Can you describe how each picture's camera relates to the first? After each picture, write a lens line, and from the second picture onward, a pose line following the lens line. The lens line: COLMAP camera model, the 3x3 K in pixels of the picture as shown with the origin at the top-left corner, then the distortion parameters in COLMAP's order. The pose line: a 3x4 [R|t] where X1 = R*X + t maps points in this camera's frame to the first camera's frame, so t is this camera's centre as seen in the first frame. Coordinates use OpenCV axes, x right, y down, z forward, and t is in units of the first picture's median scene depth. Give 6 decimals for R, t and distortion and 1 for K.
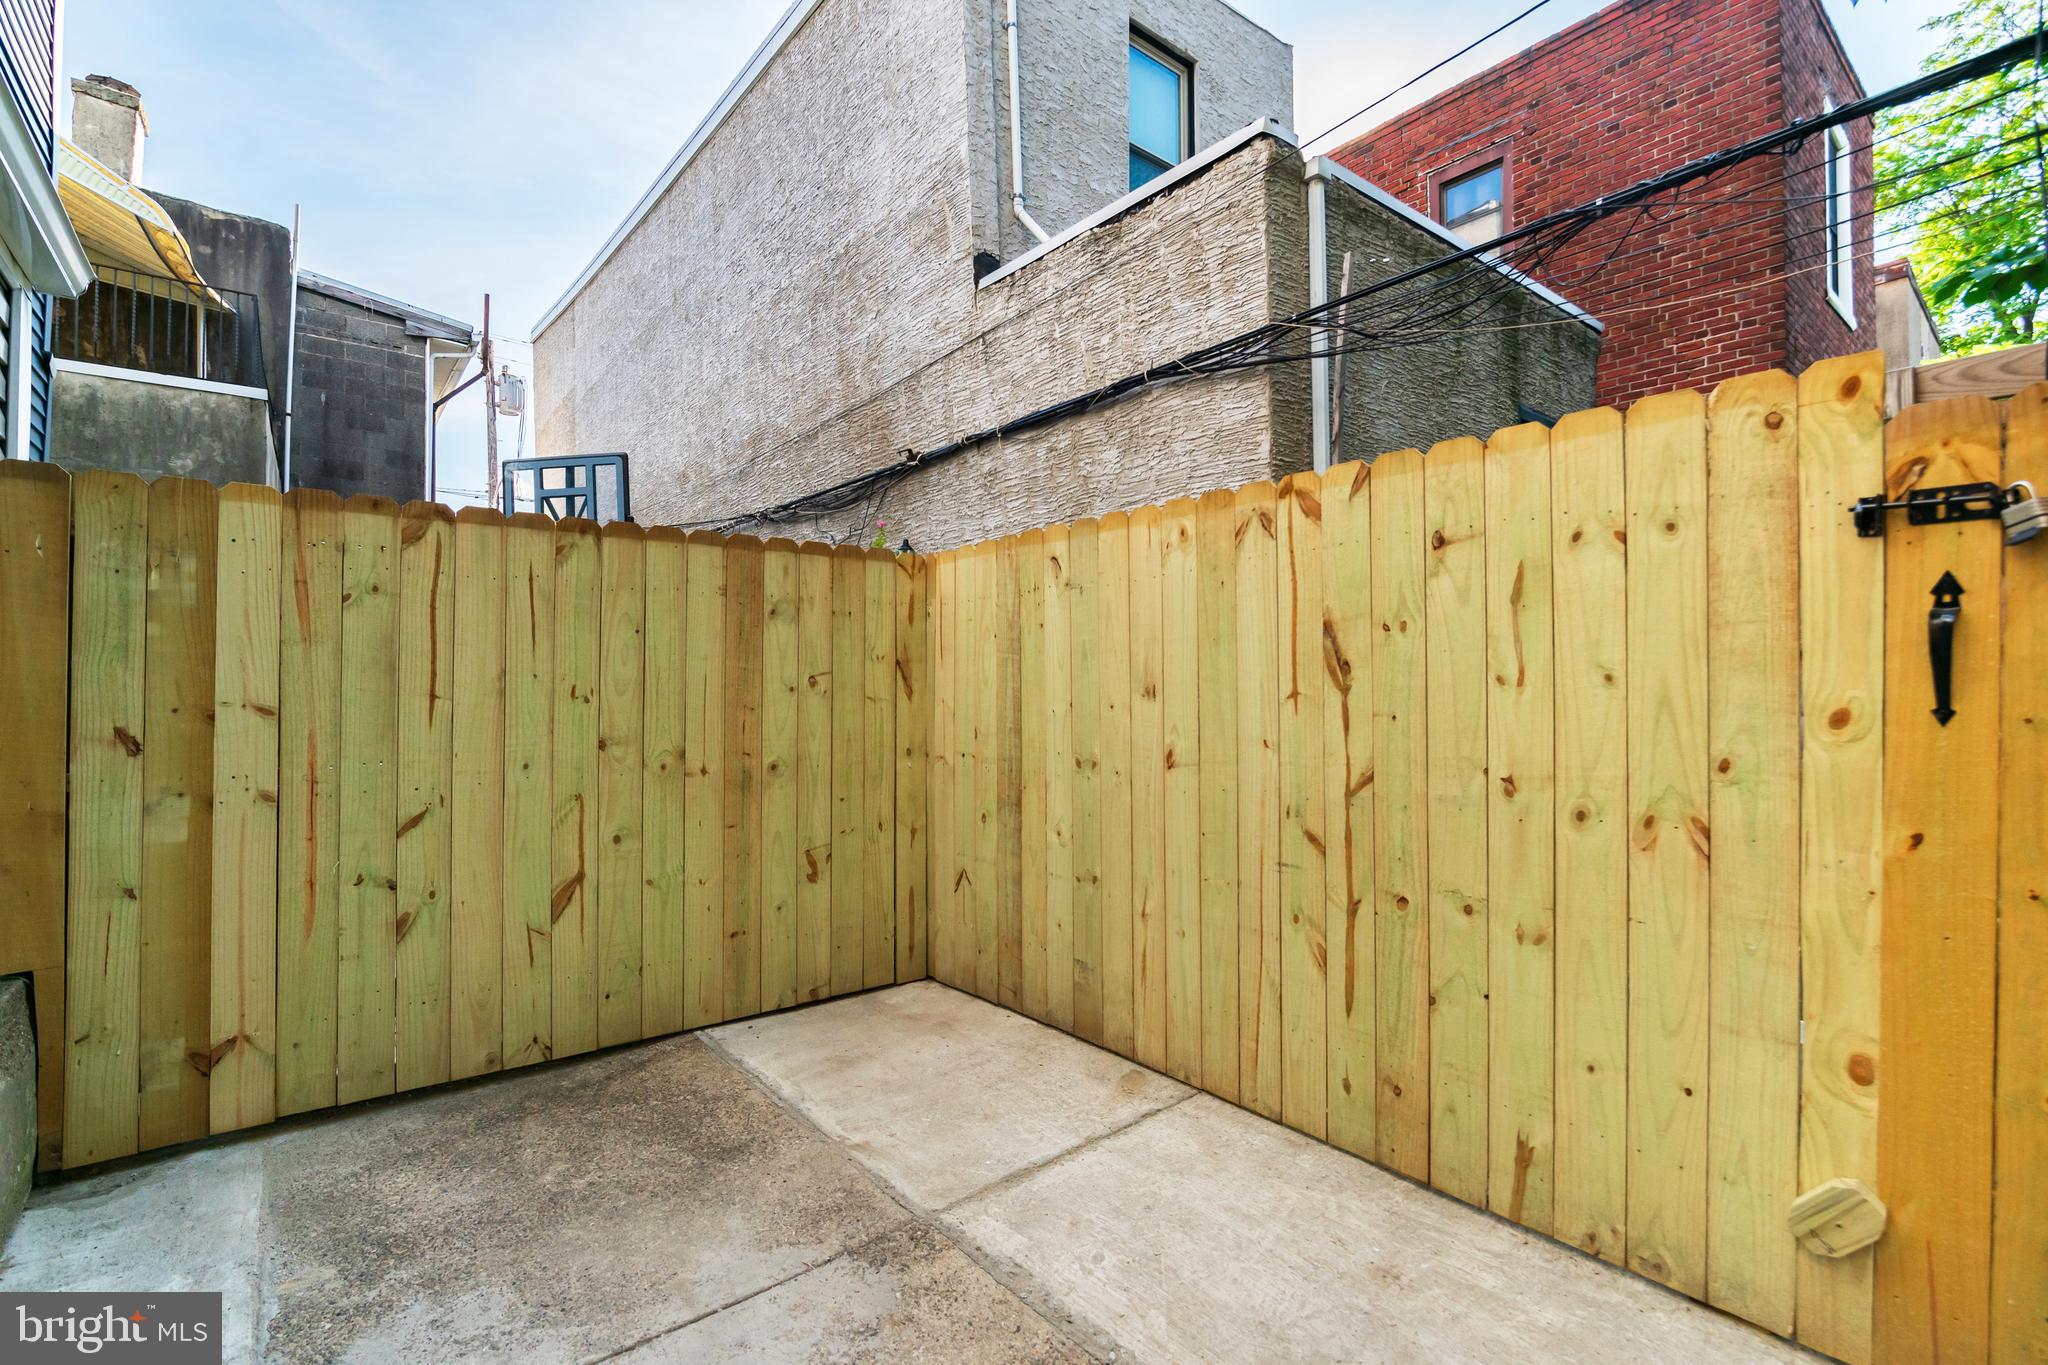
lens RADIAL K [[937.6, 0, 1024.0], [0, 937.6, 682.5], [0, 0, 1]] dist [-0.003068, -0.000414]
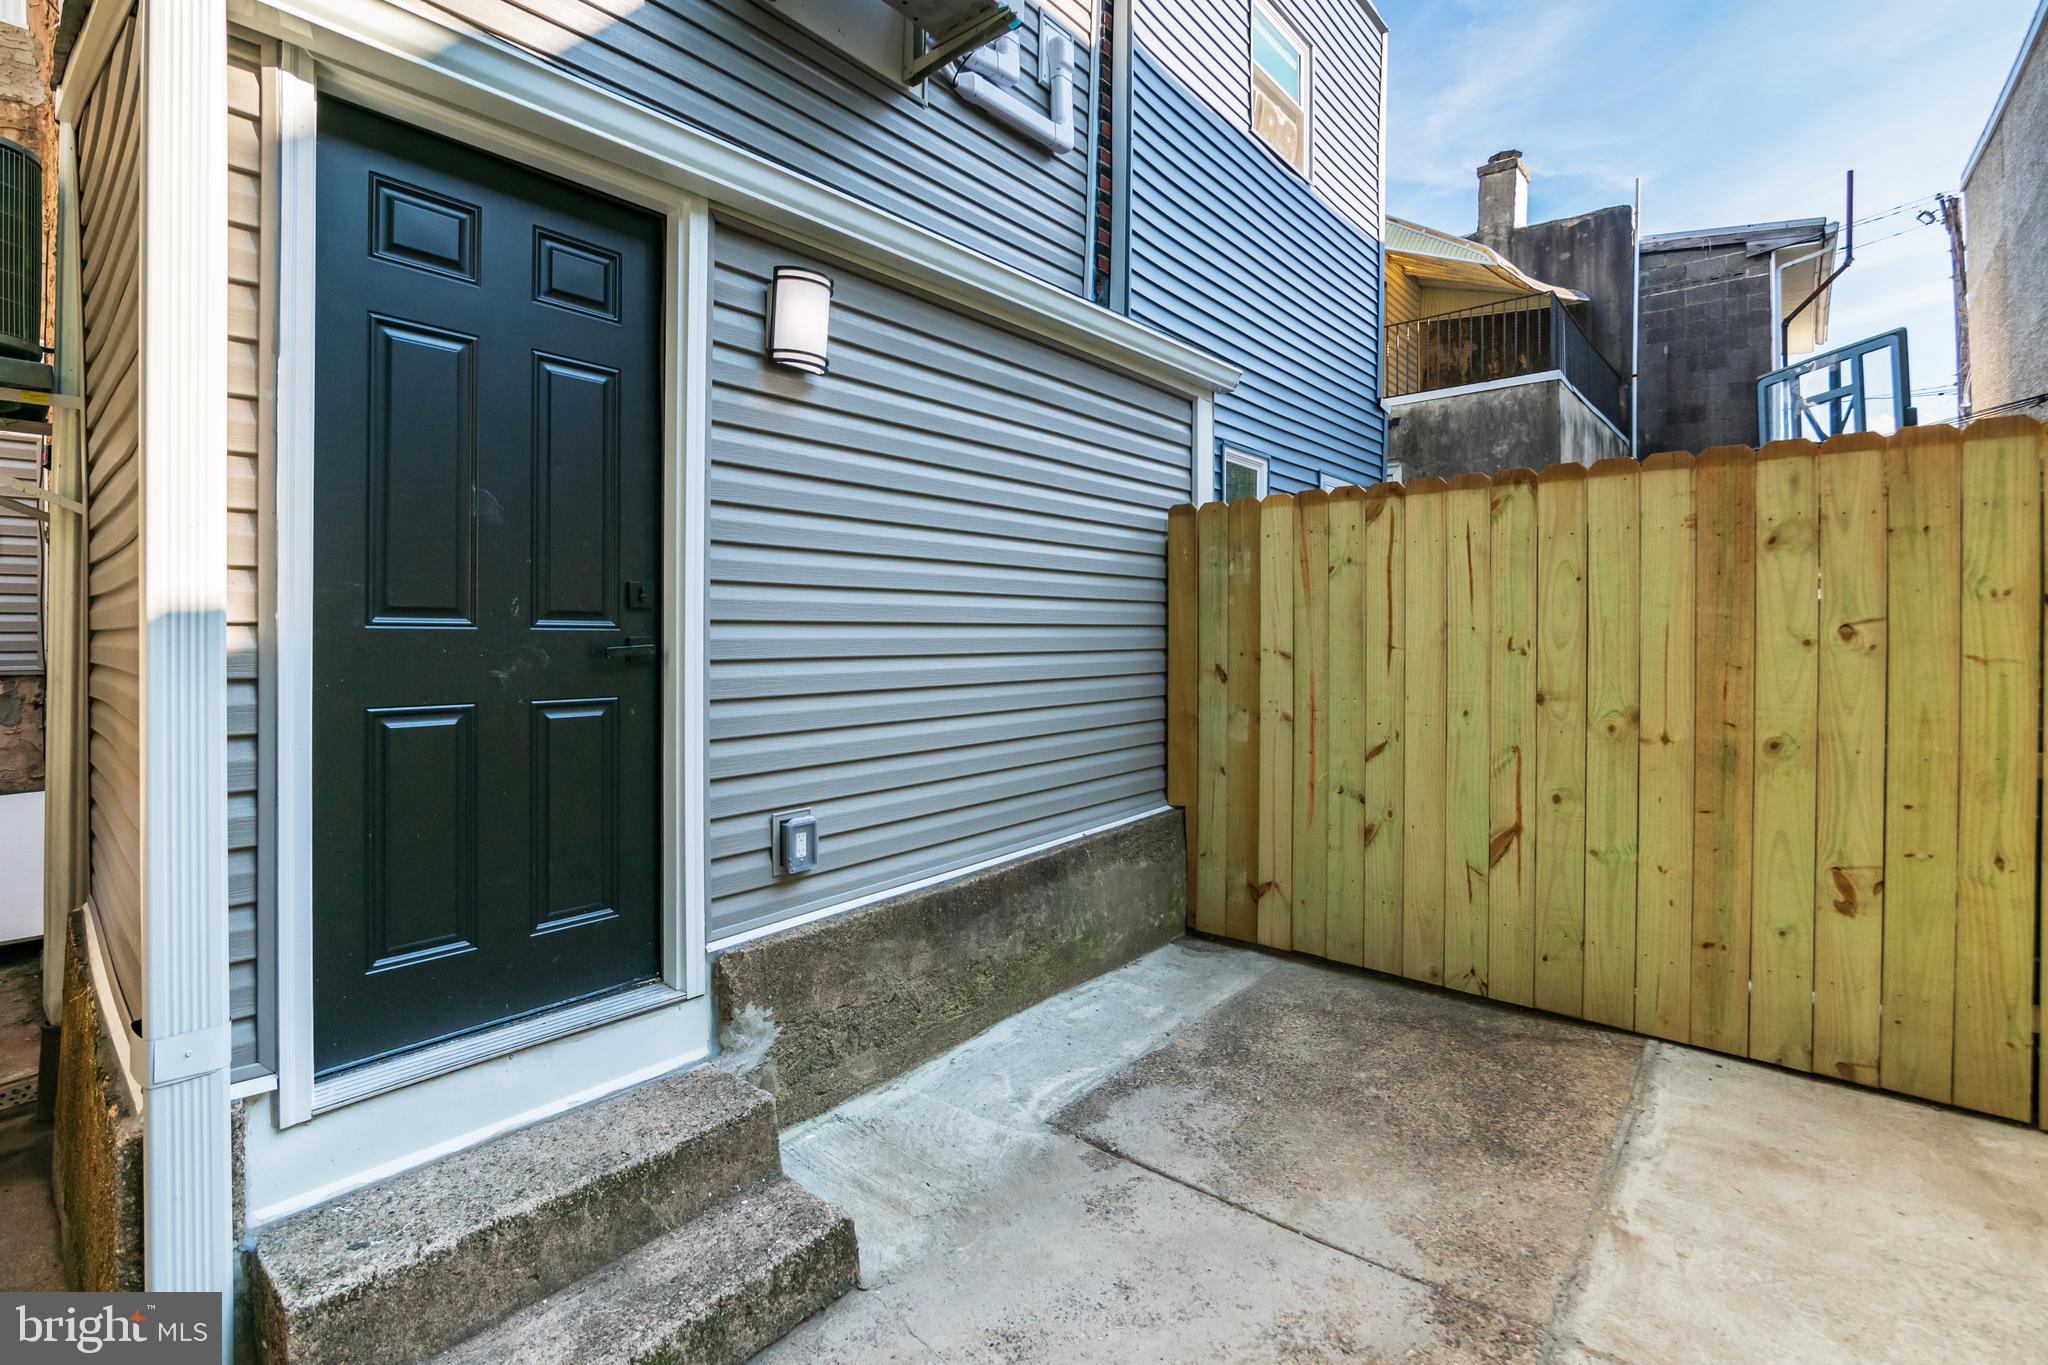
lens RADIAL K [[927.9, 0, 1048.0], [0, 927.9, 638.9], [0, 0, 1]] dist [-0.003300, -0.000061]
pose [[0.205598, 0.012455, -0.978557, 0.387653], [0.013251, 0.999792, 0.015509, -0.017244], [0.978547, -0.016155, 0.205390, 0.308592]]
